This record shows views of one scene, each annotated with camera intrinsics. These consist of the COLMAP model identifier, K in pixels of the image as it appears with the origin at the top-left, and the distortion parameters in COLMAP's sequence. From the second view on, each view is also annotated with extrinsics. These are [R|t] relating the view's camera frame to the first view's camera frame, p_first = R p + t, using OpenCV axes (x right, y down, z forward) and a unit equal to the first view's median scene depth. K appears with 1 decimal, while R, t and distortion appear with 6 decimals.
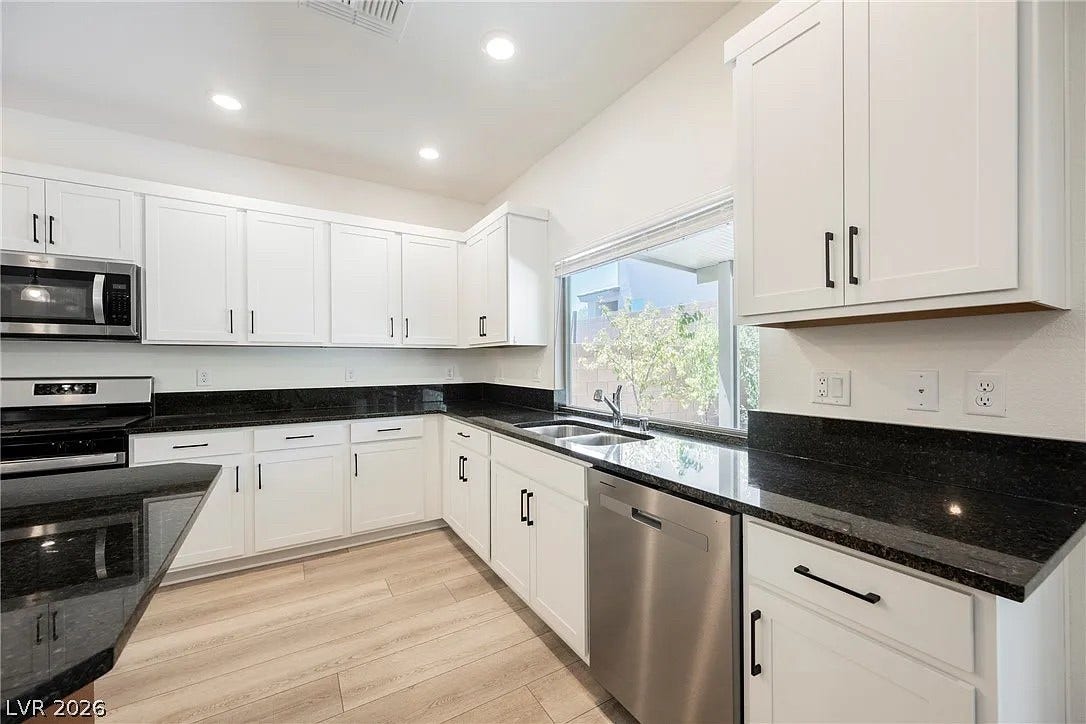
lens RADIAL K [[426.3, 0, 543.0], [0, 426.3, 362.0], [0, 0, 1]] dist [-0.000992, -0.000284]
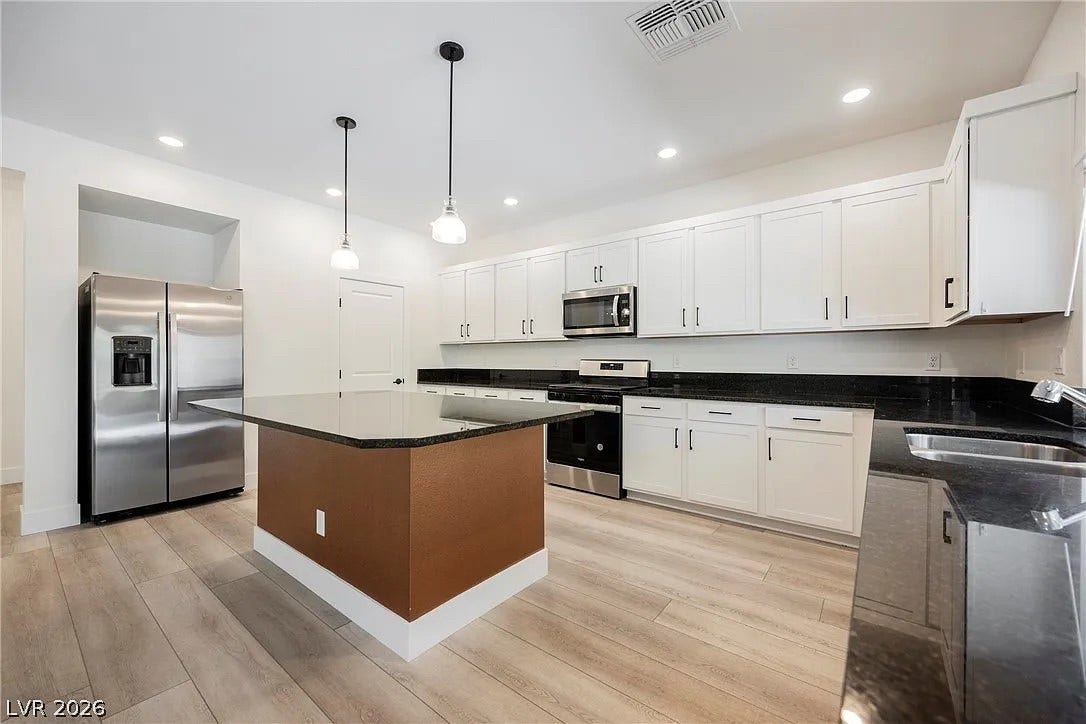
lens RADIAL K [[426.3, 0, 543.0], [0, 426.3, 362.0], [0, 0, 1]] dist [-0.000992, -0.000284]
pose [[0.350822, 0.008326, -0.936405, 0.356863], [-0.001203, 0.999964, 0.008441, 0.031285], [0.936441, -0.001835, 0.350820, 0.159575]]
